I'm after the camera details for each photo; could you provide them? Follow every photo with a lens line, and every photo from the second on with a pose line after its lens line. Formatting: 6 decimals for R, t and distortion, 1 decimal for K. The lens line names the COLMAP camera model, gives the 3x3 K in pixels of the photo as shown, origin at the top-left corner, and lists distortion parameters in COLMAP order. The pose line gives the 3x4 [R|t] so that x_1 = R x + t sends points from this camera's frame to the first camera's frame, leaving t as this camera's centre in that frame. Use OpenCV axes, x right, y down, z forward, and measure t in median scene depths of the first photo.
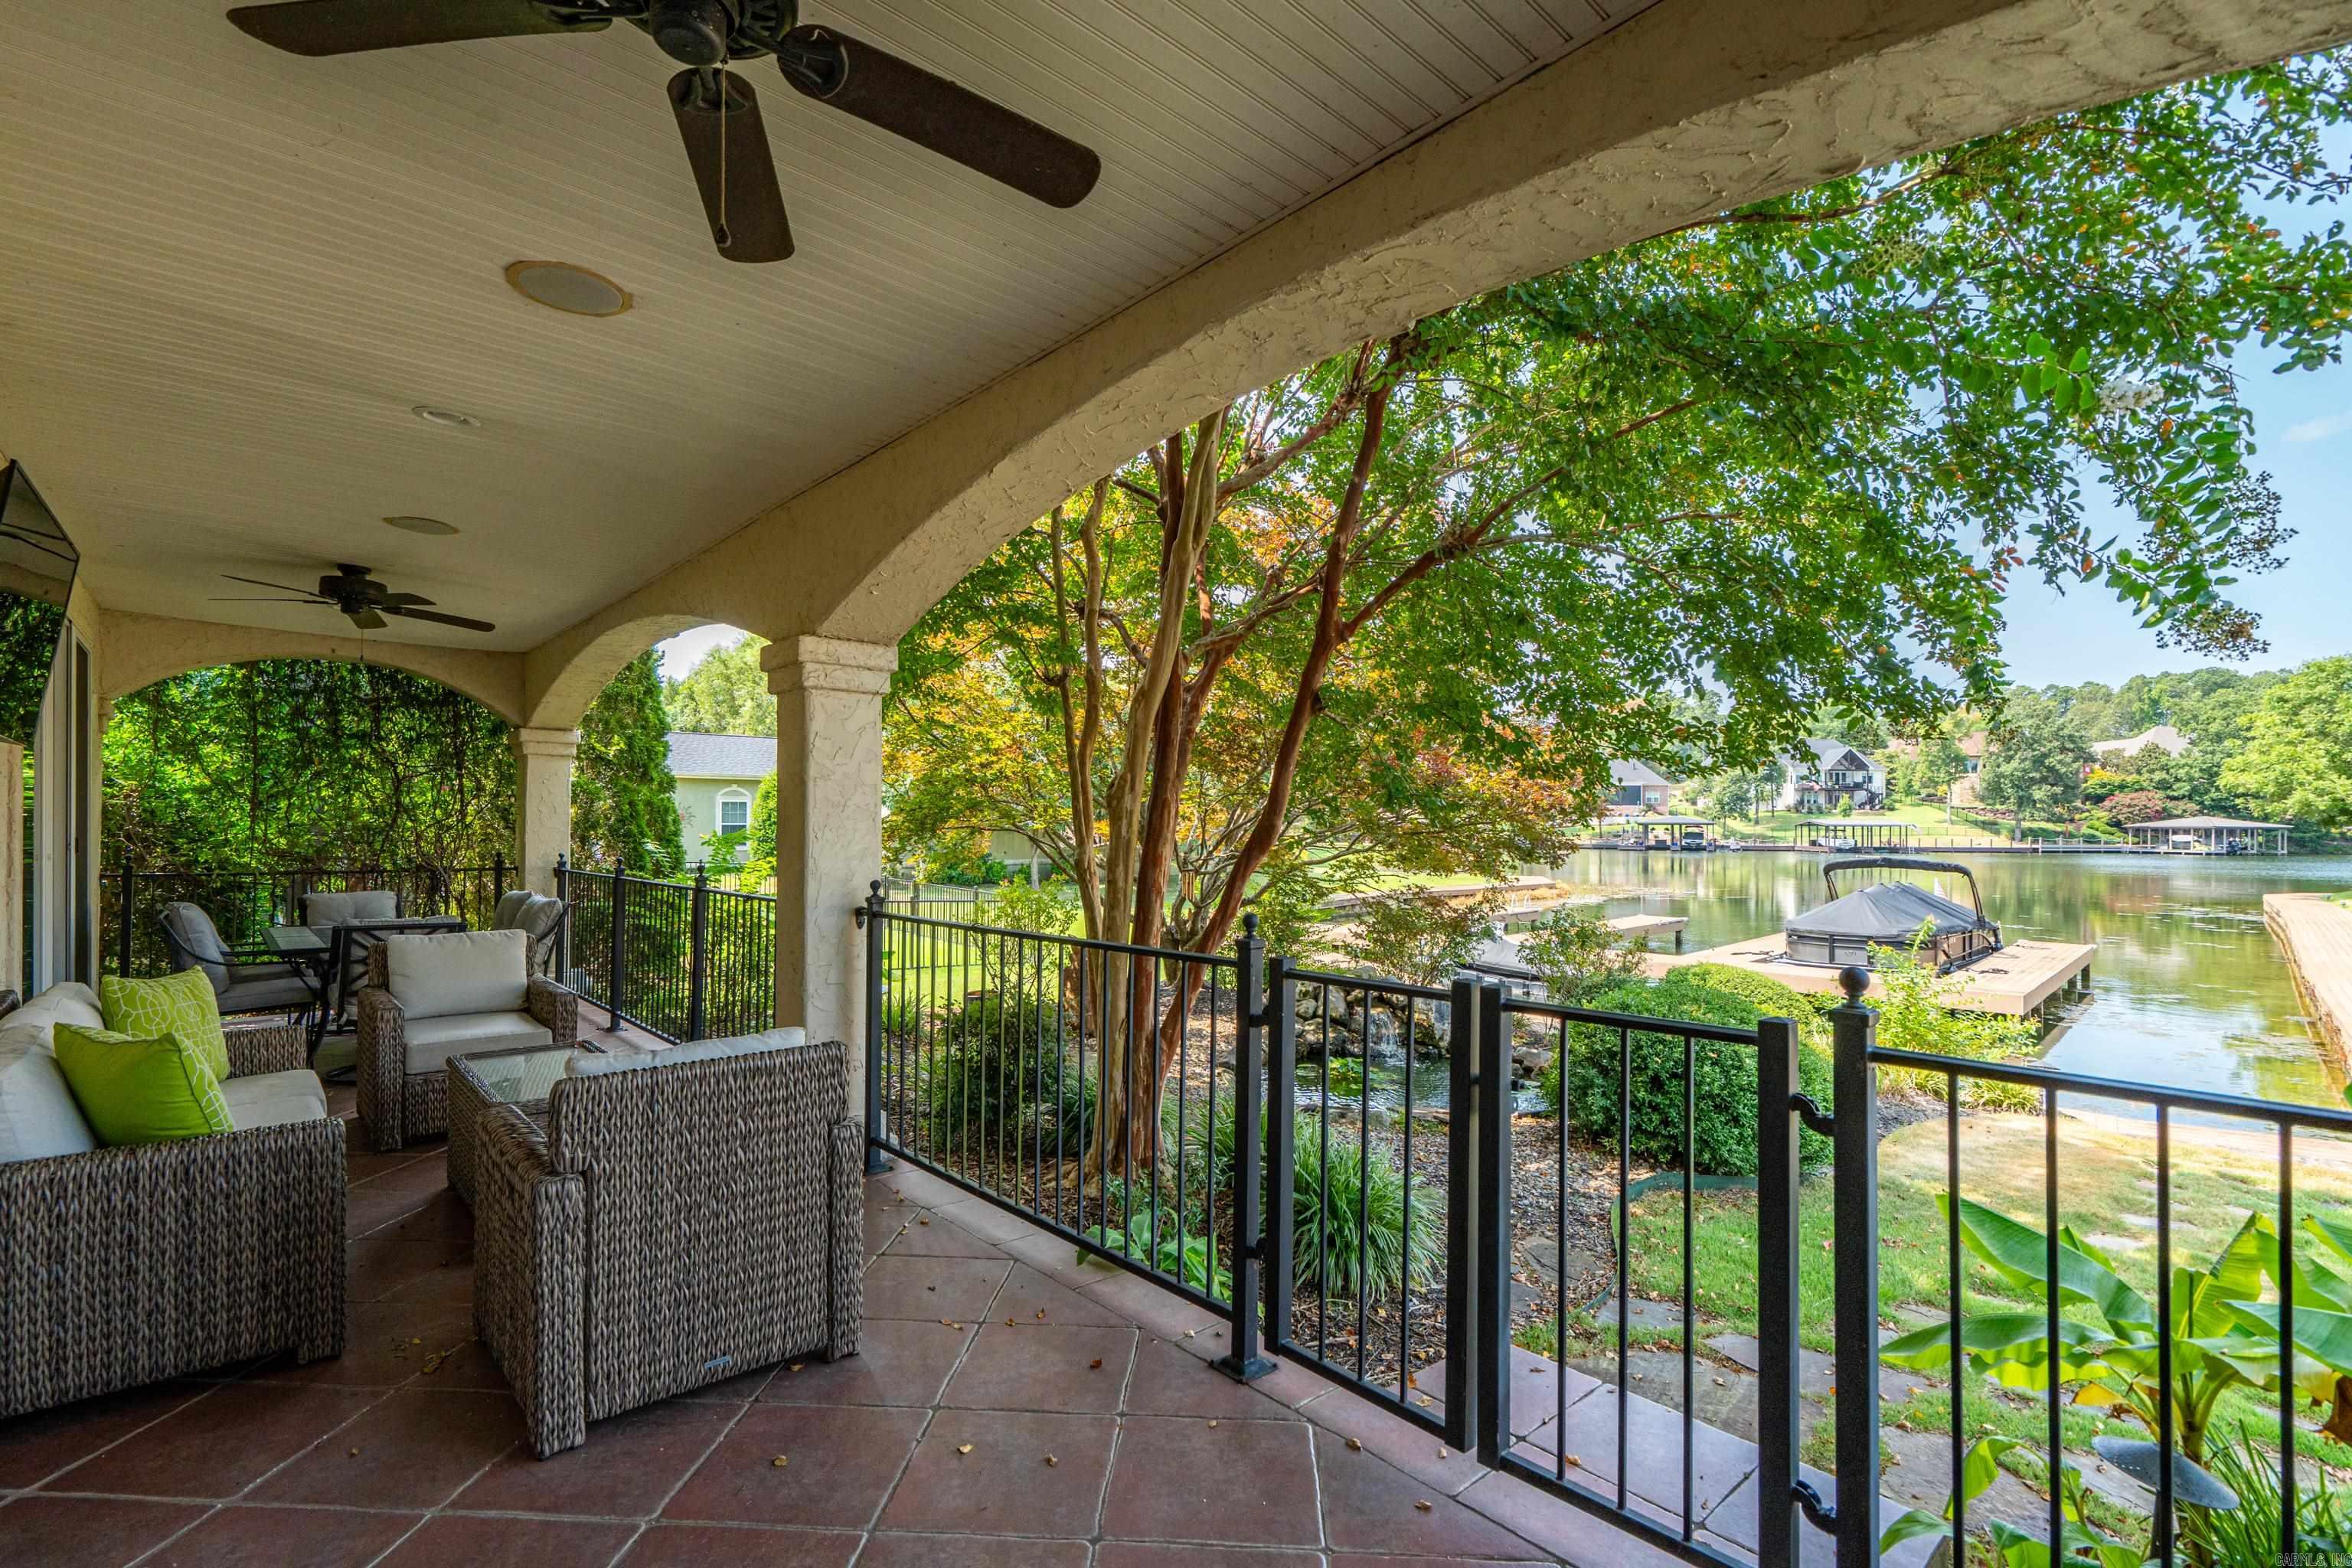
lens RADIAL K [[1032.6, 0, 1221.2], [0, 1032.6, 827.6], [0, 0, 1]] dist [0.014689, 0.001765]
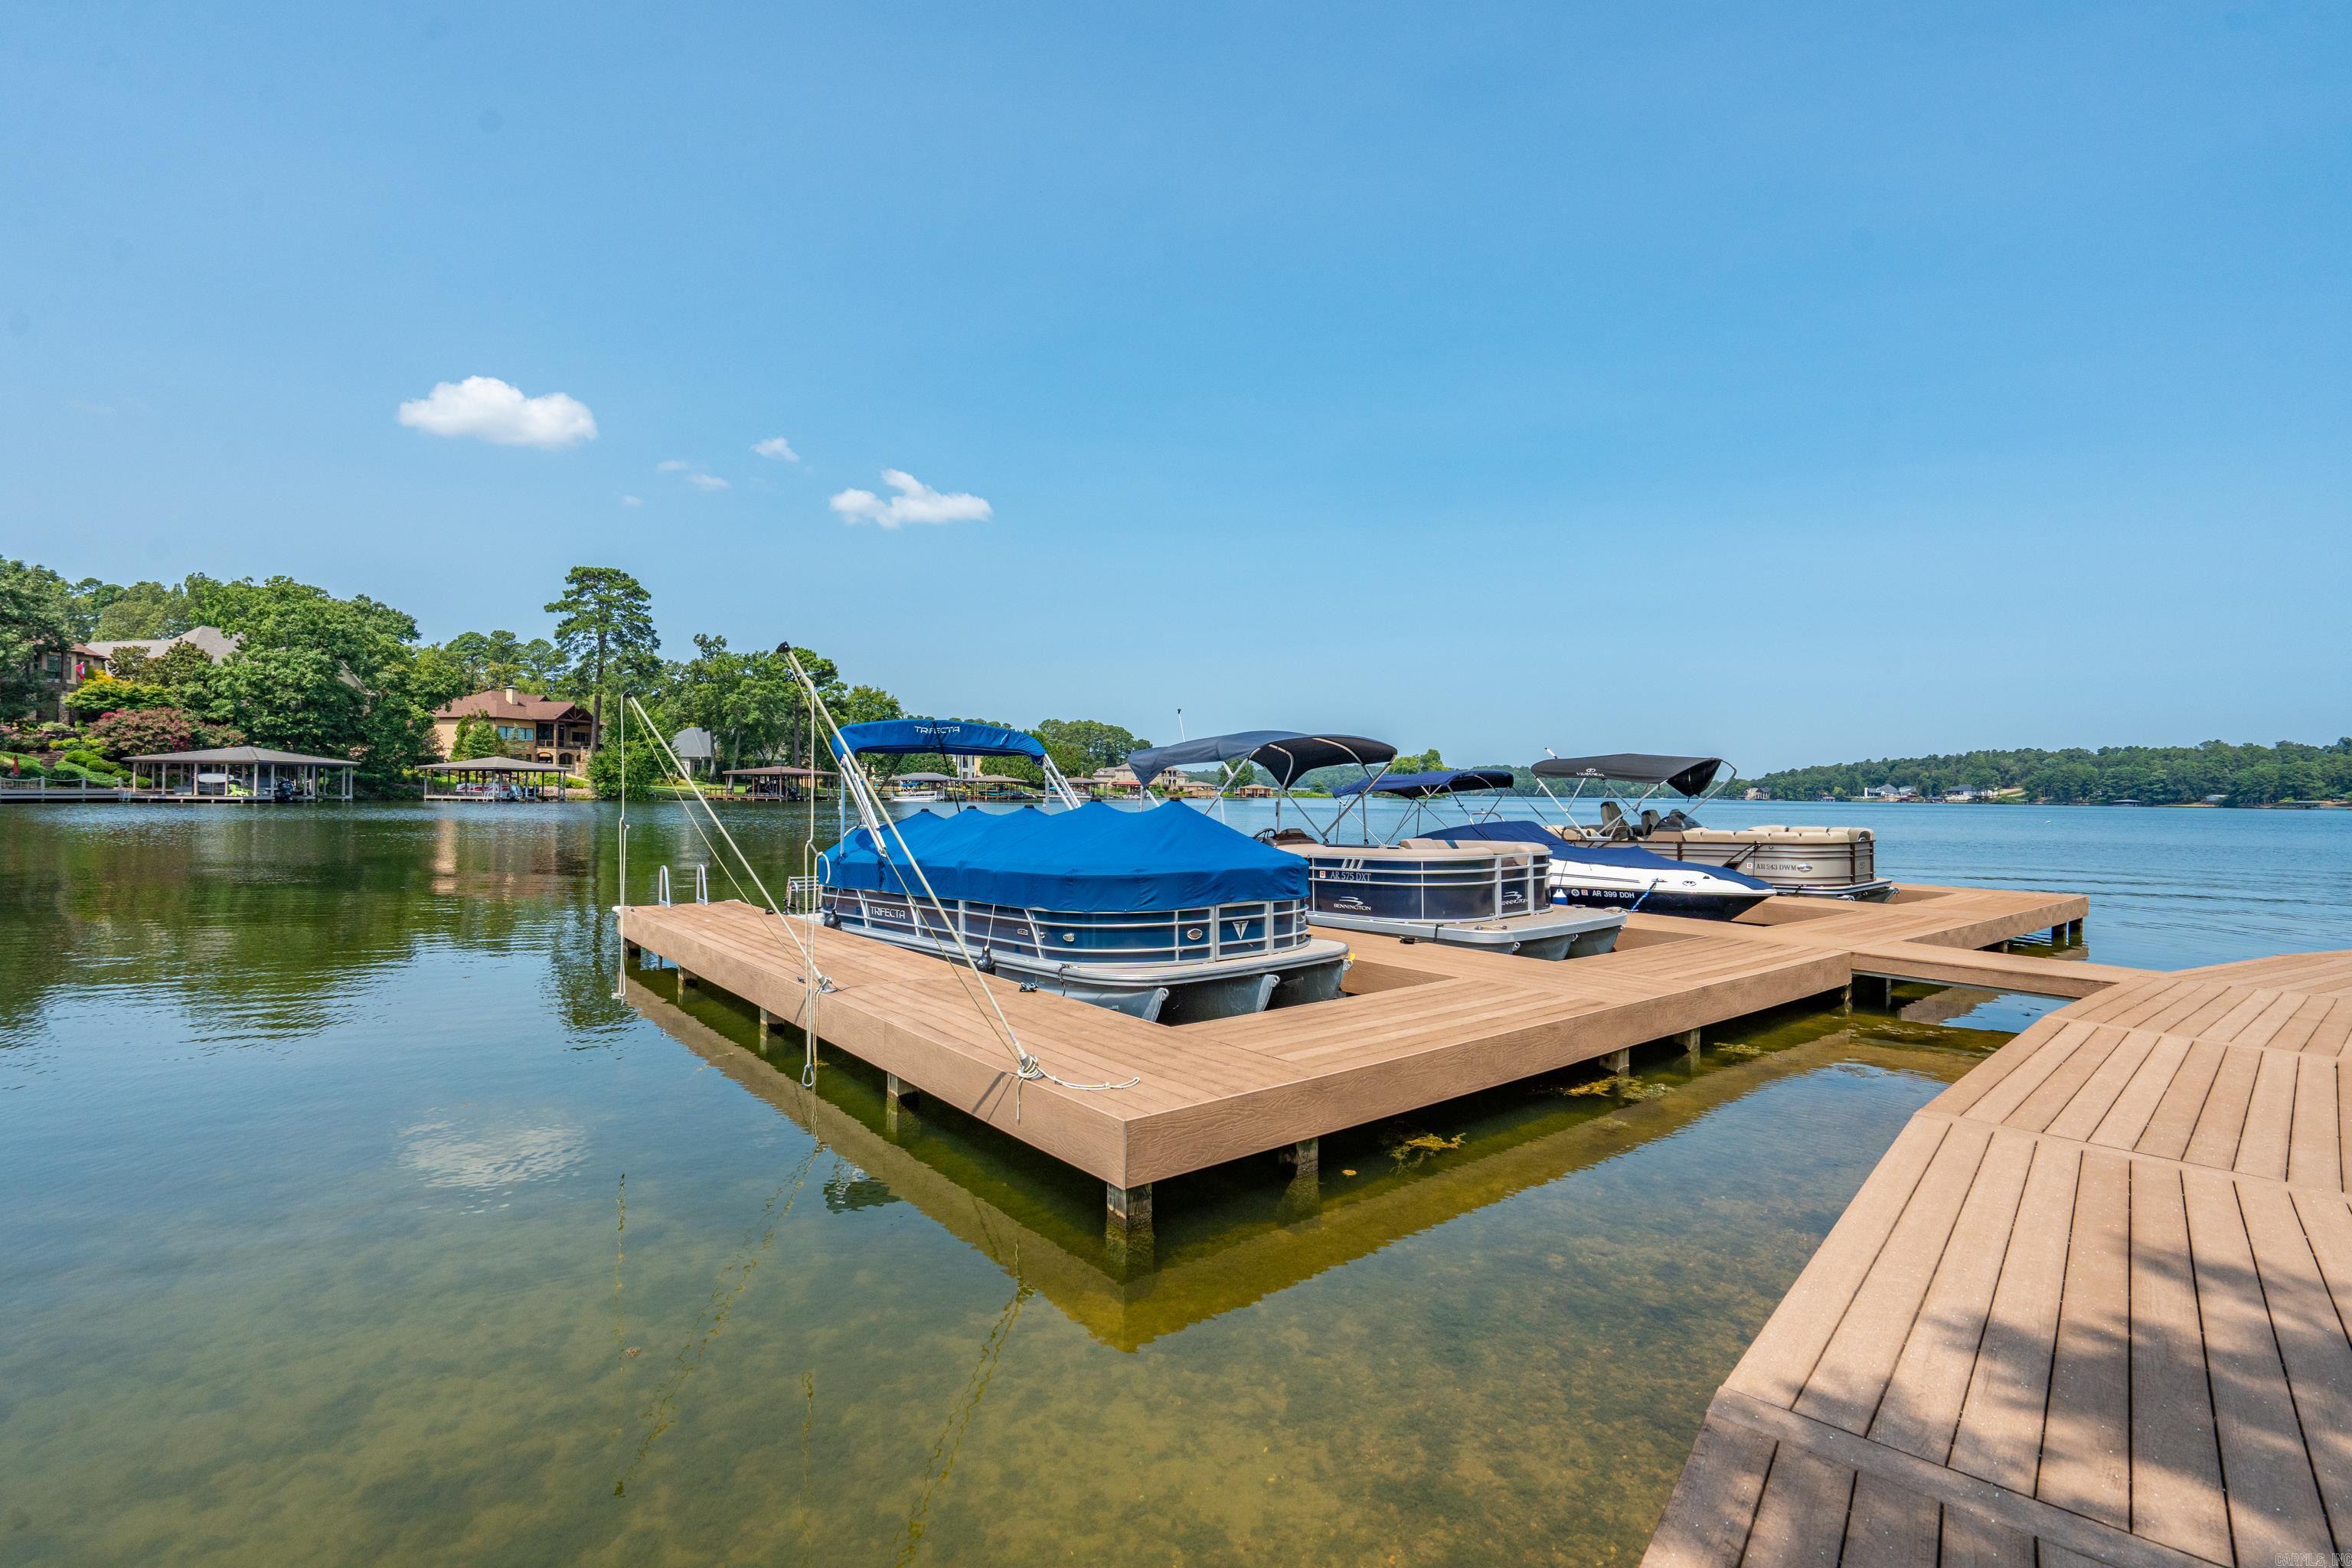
lens RADIAL K [[1032.6, 0, 1165.6], [0, 1032.6, 787.1], [0, 0, 1]] dist [0.014689, 0.001765]
pose [[0.126775, 0.001514, 0.991930, 0.305765], [-0.012113, 0.999927, 0.000022, 0.007628], [-0.991858, -0.012018, 0.126784, 0.287993]]
